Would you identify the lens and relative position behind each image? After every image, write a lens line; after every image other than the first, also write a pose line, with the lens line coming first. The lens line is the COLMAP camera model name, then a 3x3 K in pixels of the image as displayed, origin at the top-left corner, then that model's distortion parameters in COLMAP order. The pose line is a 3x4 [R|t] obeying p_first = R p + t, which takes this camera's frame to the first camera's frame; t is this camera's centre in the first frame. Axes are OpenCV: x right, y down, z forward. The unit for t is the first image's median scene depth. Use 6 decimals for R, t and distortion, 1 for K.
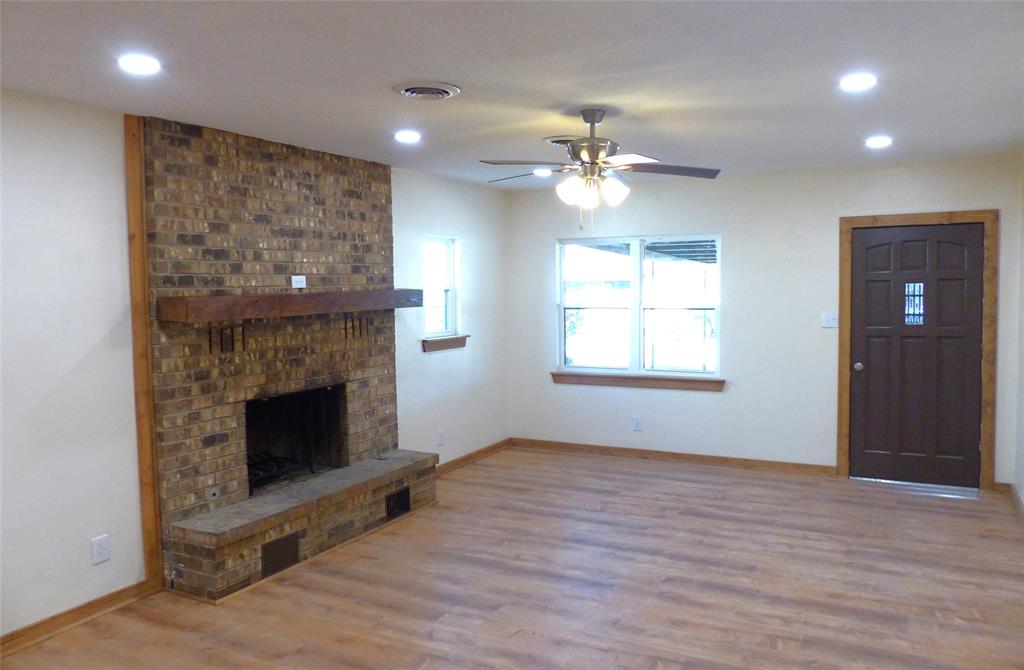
lens RADIAL K [[763.3, 0, 502.5], [0, 763.3, 331.9], [0, 0, 1]] dist [-0.039786, 0.034438]
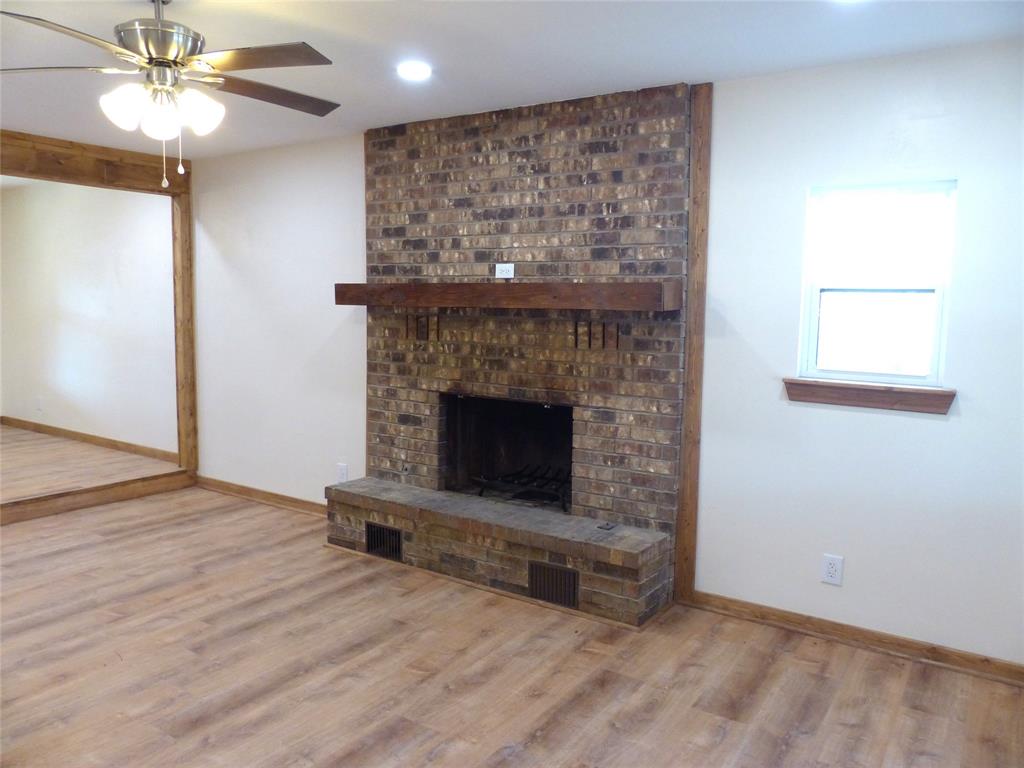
lens RADIAL K [[770.7, 0, 504.5], [0, 770.7, 379.4], [0, 0, 1]] dist [-0.036153, 0.039272]
pose [[-0.092594, 0.116728, -0.988838, 0.631590], [-0.079956, 0.989026, 0.124237, -0.055647], [0.992489, 0.090567, -0.082245, 1.141705]]
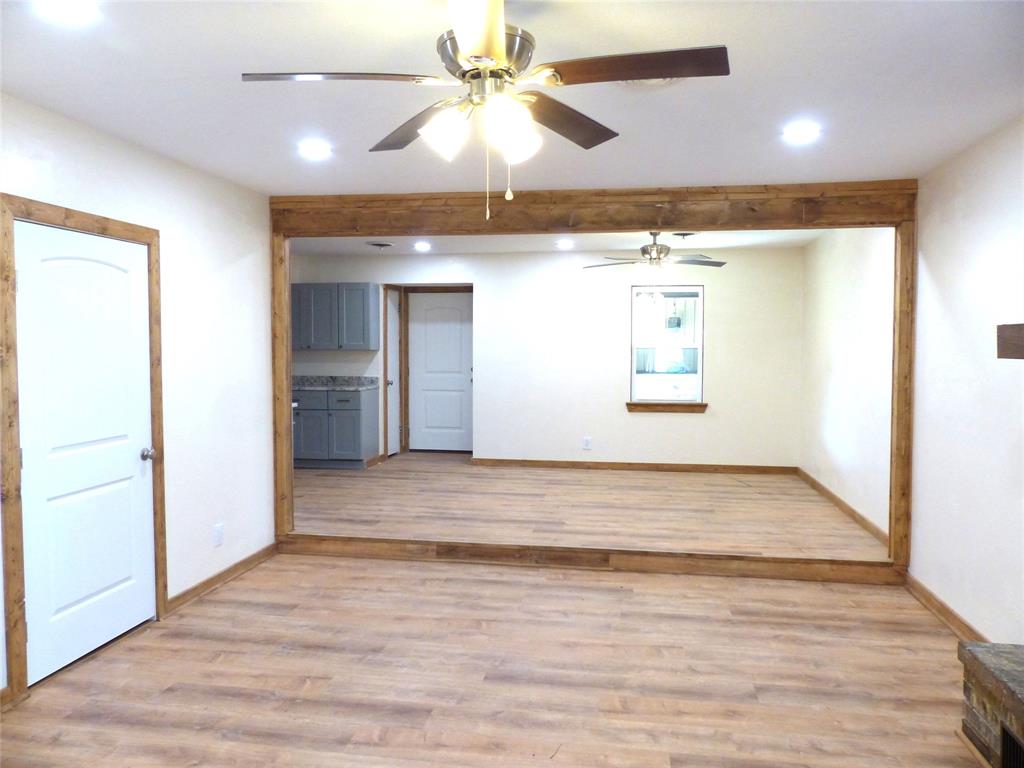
lens RADIAL K [[770.7, 0, 505.5], [0, 770.7, 378.1], [0, 0, 1]] dist [-0.036153, 0.039272]
pose [[-0.944590, 0.029486, -0.326926, 0.240960], [-0.006778, 0.993993, 0.109233, -0.058924], [0.328183, 0.105396, -0.938716, 1.291052]]
